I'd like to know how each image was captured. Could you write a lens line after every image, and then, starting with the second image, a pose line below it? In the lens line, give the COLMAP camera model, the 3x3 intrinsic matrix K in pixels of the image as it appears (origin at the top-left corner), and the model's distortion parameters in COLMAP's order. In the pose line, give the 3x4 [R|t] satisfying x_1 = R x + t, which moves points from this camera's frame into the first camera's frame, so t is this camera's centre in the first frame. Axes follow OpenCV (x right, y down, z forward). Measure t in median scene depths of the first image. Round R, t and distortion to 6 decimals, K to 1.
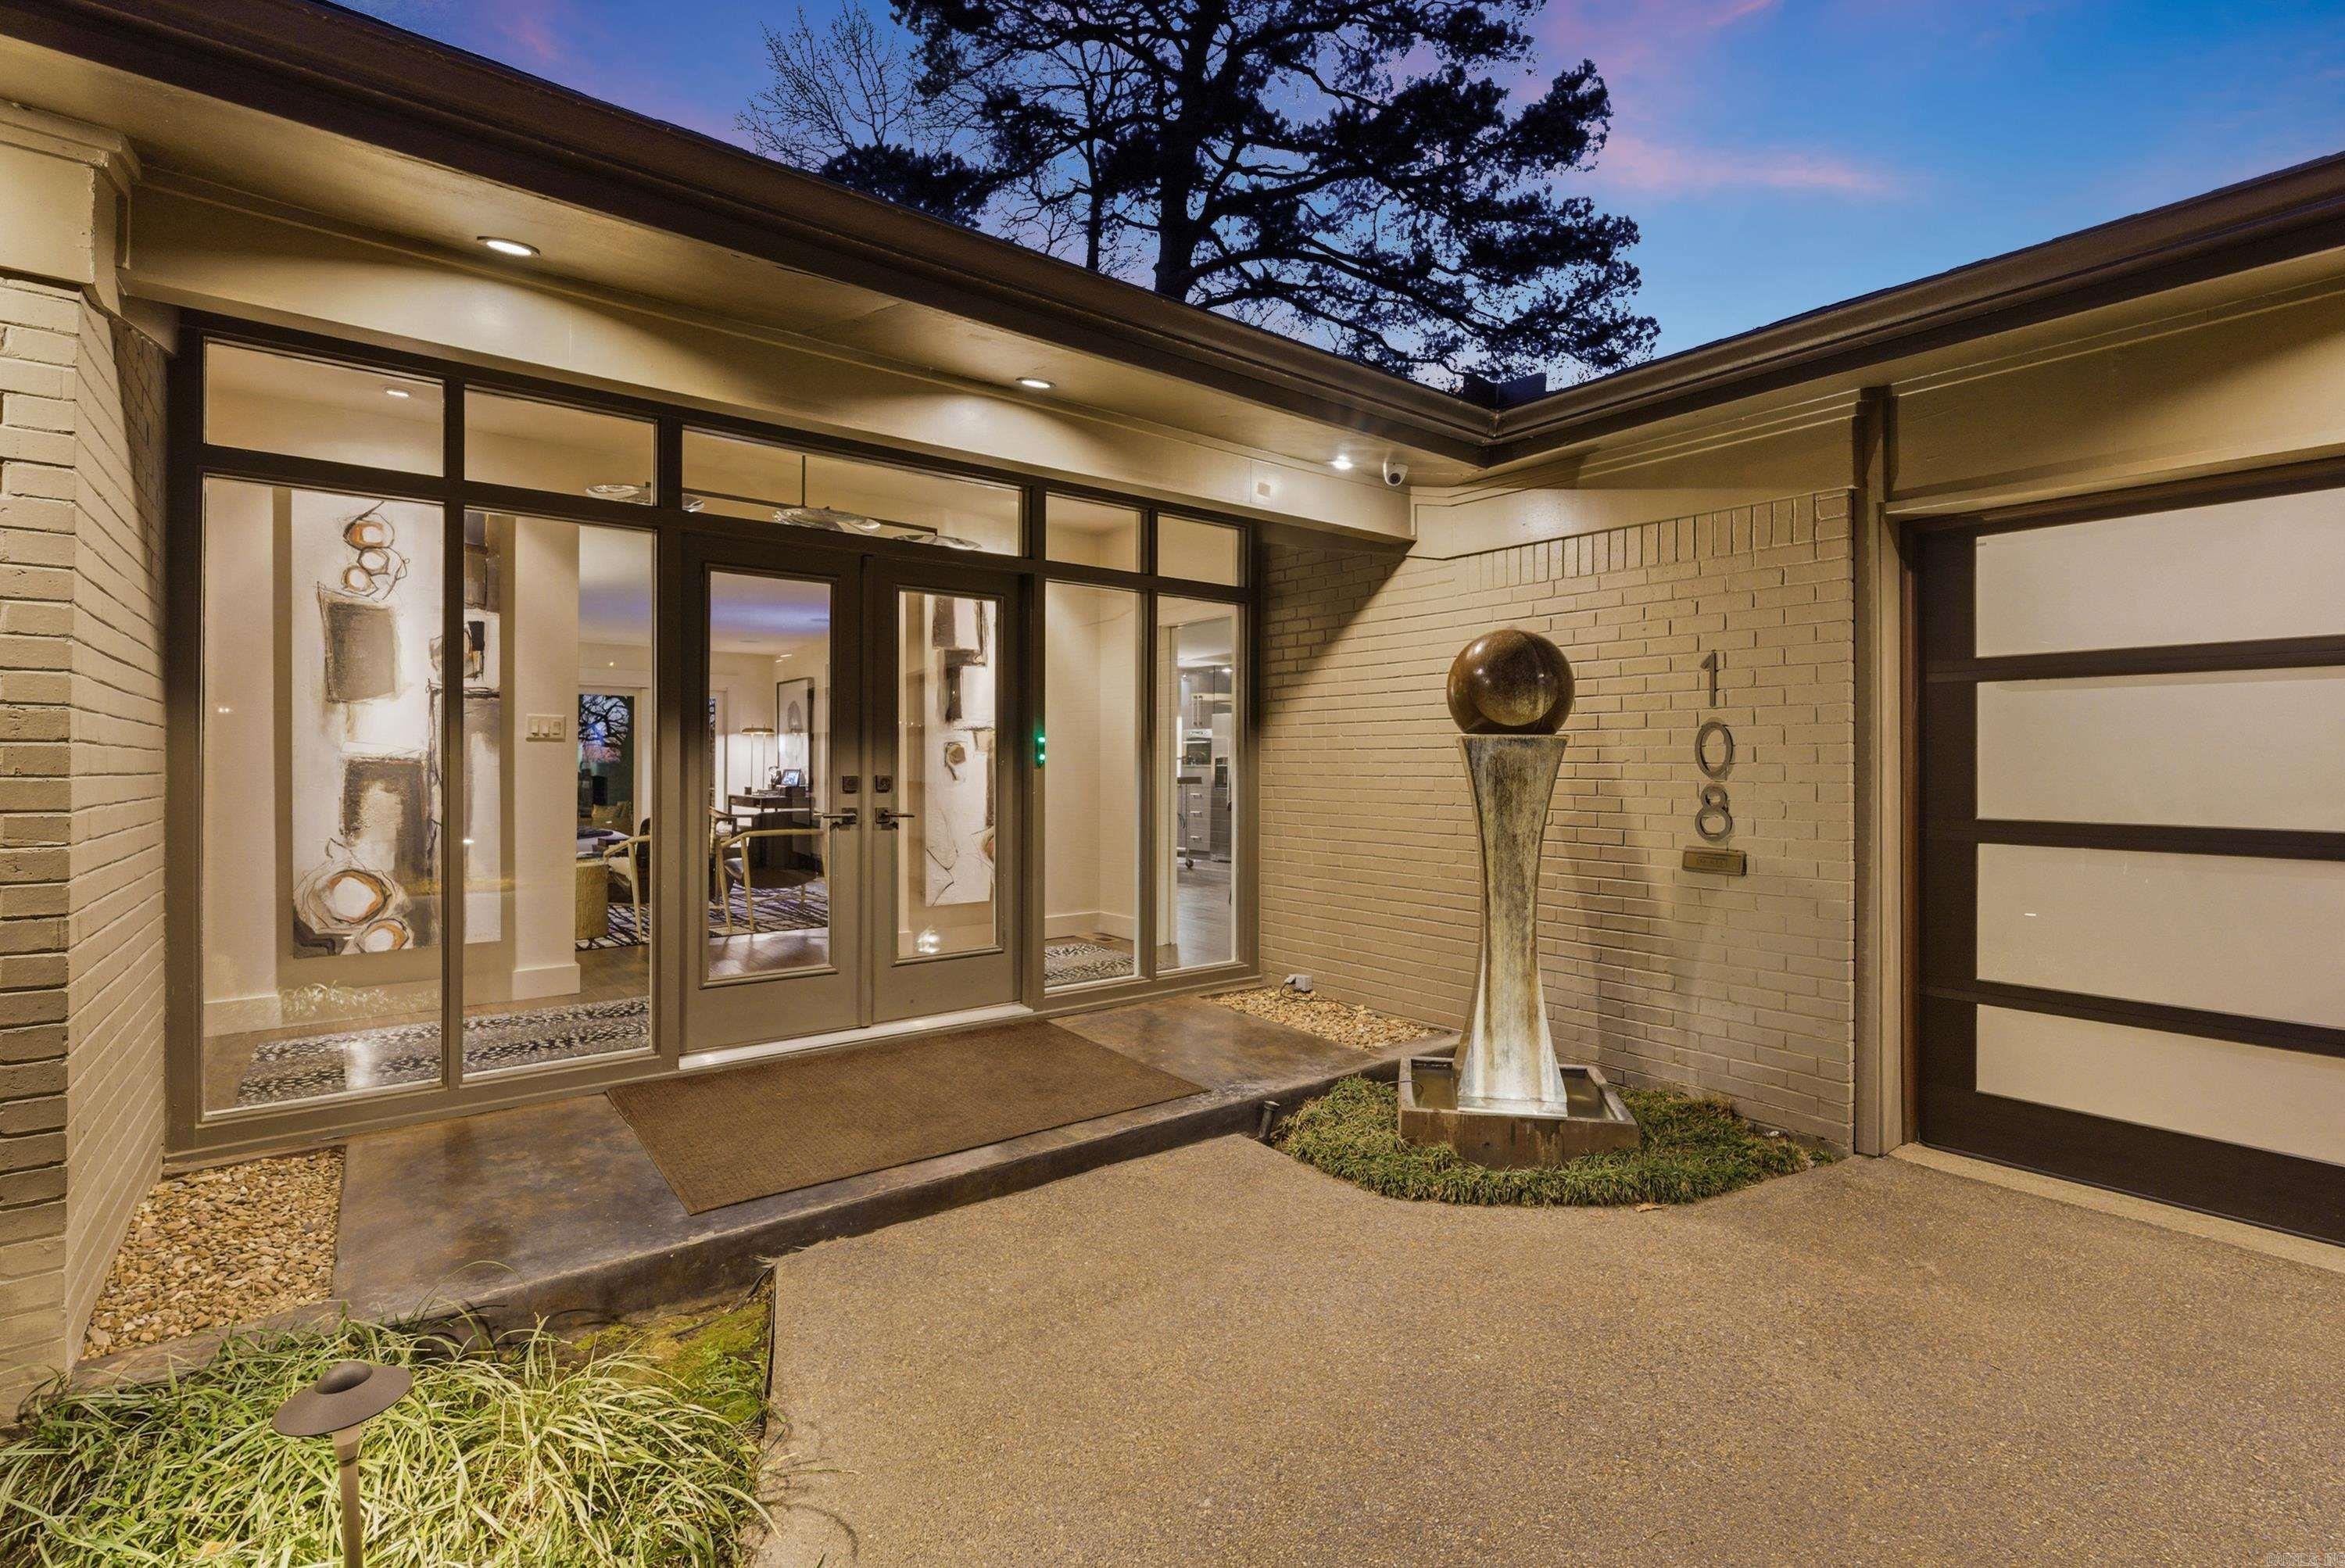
lens RADIAL K [[1053.9, 0, 1169.7], [0, 1053.9, 761.3], [0, 0, 1]] dist [-0.009142, 0.000477]
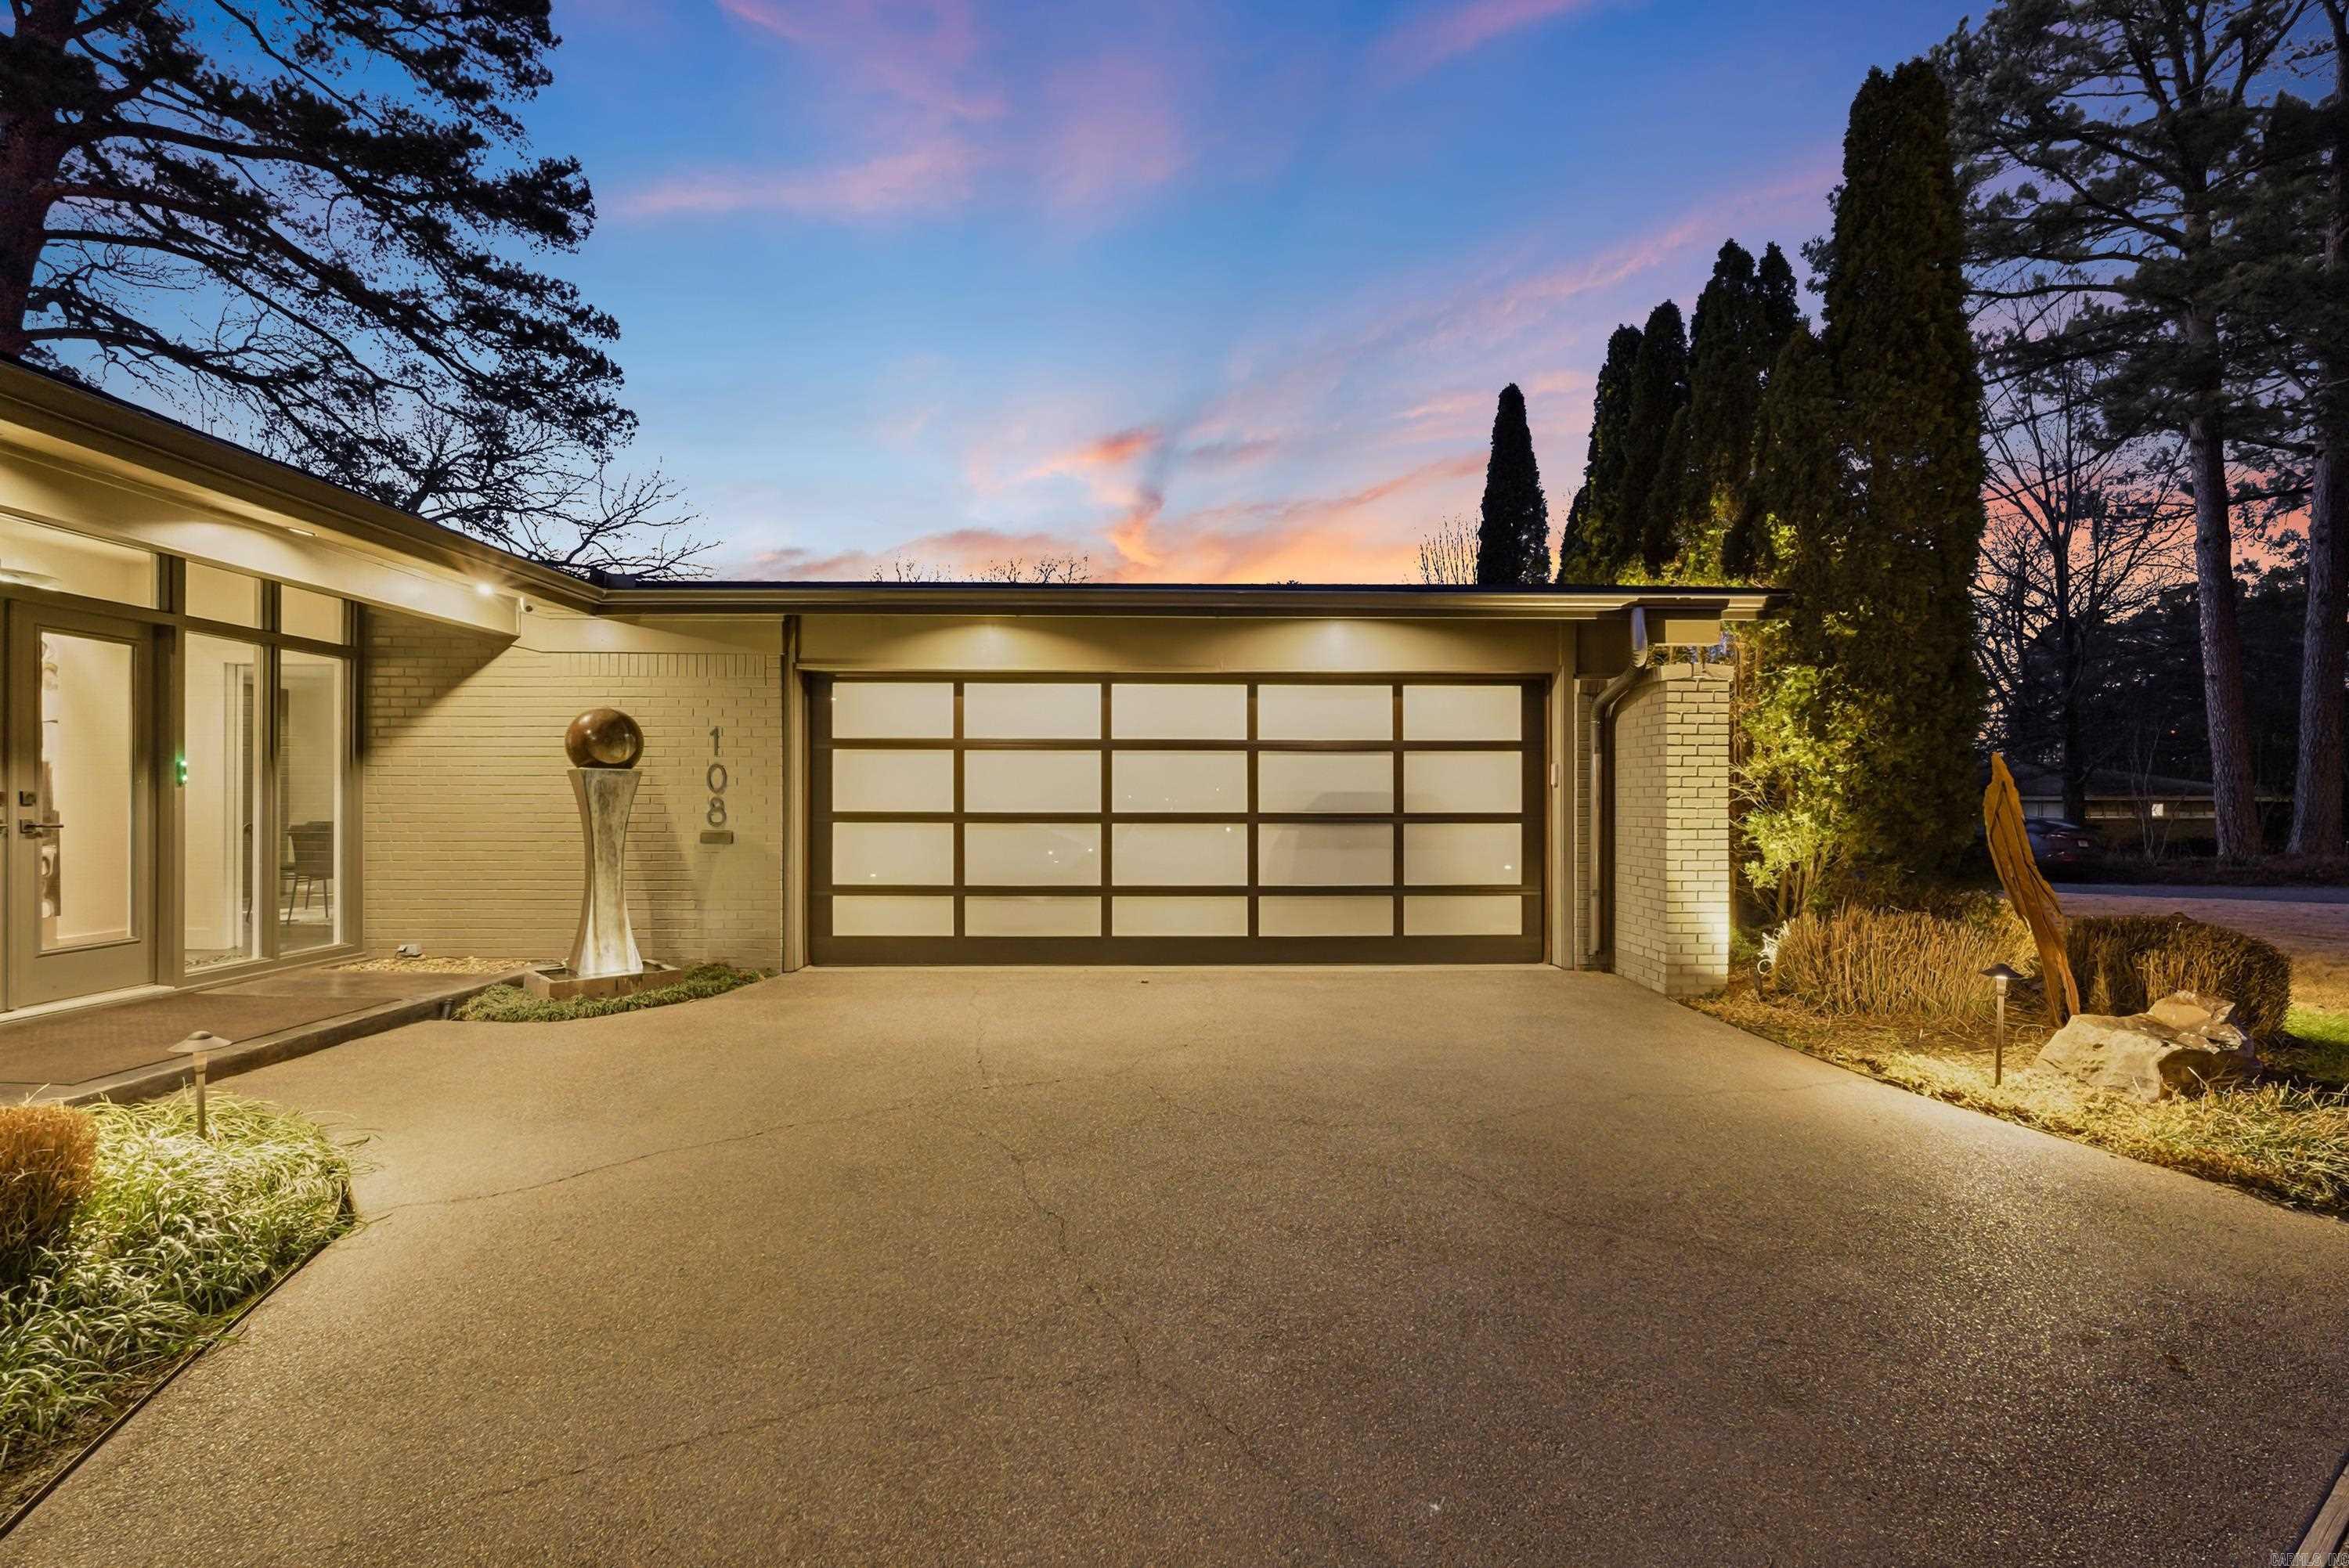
lens RADIAL K [[1060.1, 0, 1179.5], [0, 1060.1, 800.6], [0, 0, 1]] dist [-0.009110, 0.000087]
pose [[0.596464, -0.001186, 0.802639, -0.506760], [-0.001747, 0.999995, 0.002776, 0.021190], [-0.802638, -0.003058, 0.596459, -0.794252]]
